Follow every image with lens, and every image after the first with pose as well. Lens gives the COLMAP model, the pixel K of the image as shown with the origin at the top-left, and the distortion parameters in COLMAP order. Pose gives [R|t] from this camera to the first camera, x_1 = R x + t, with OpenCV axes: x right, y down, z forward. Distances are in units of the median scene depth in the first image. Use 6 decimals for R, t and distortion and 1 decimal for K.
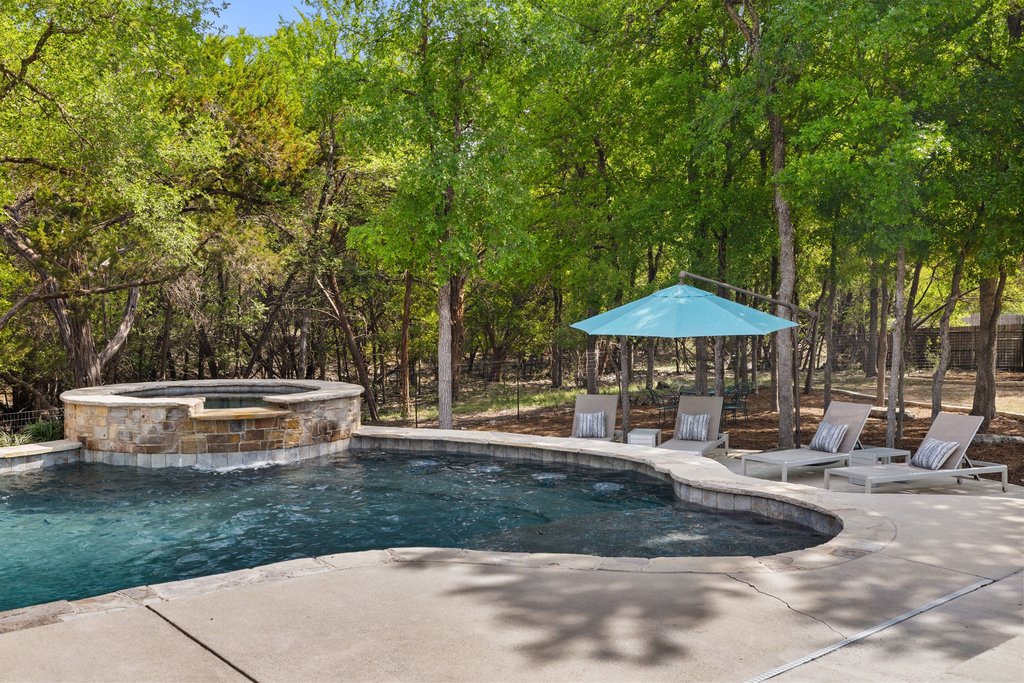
lens RADIAL K [[1002.3, 0, 510.6], [0, 1002.3, 341.1], [0, 0, 1]] dist [0.021890, 0.000000]
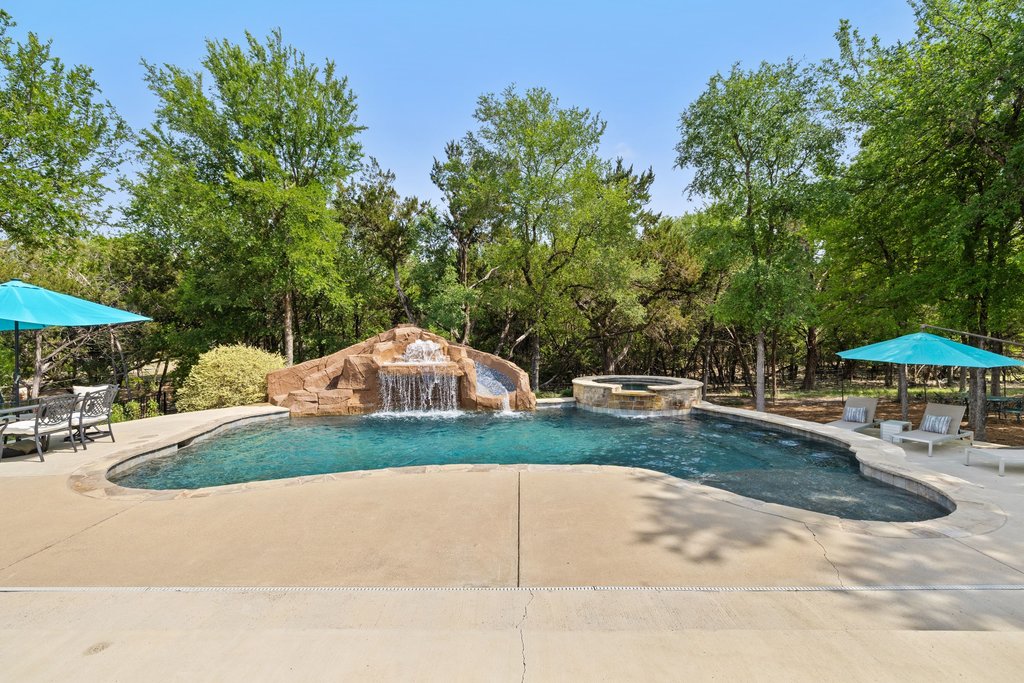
lens RADIAL K [[435.9, 0, 511.2], [0, 435.9, 341.7], [0, 0, 1]] dist [0.018989, 0.000084]
pose [[0.758588, 0.004061, -0.651558, 0.164882], [-0.016664, 0.999774, -0.013170, -0.027116], [0.651357, 0.020849, 0.758485, 0.062458]]
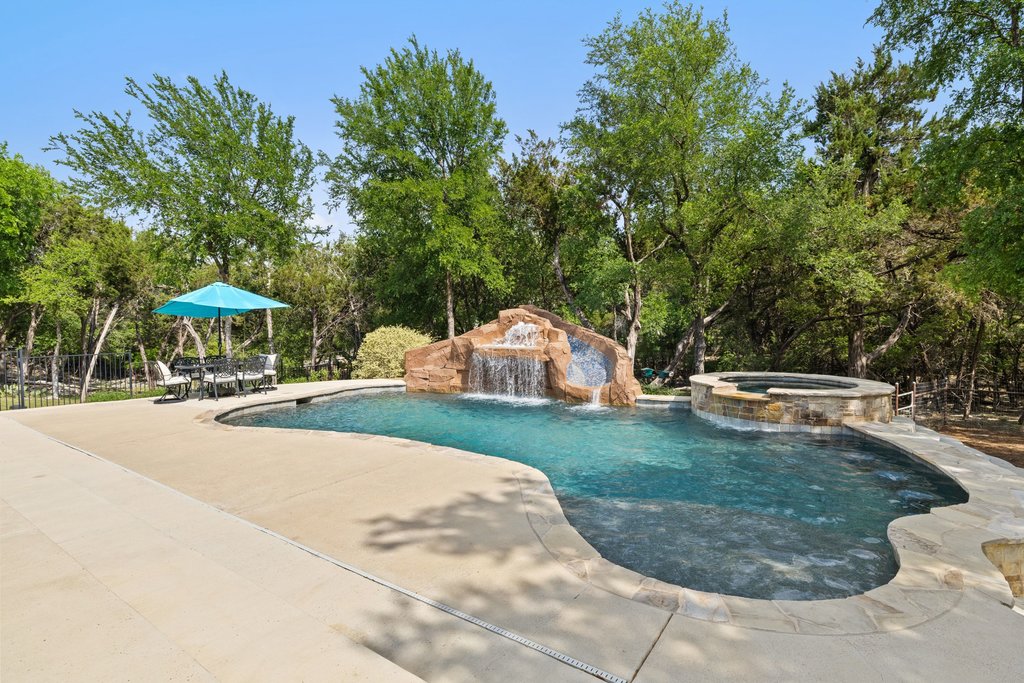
lens RADIAL K [[503.7, 0, 506.4], [0, 503.7, 341.0], [0, 0, 1]] dist [0.024265, -0.000007]
pose [[0.265380, 0.037033, -0.963432, 0.428822], [-0.028998, 0.999117, 0.030418, -0.032171], [0.963708, 0.019865, 0.266219, 0.398091]]
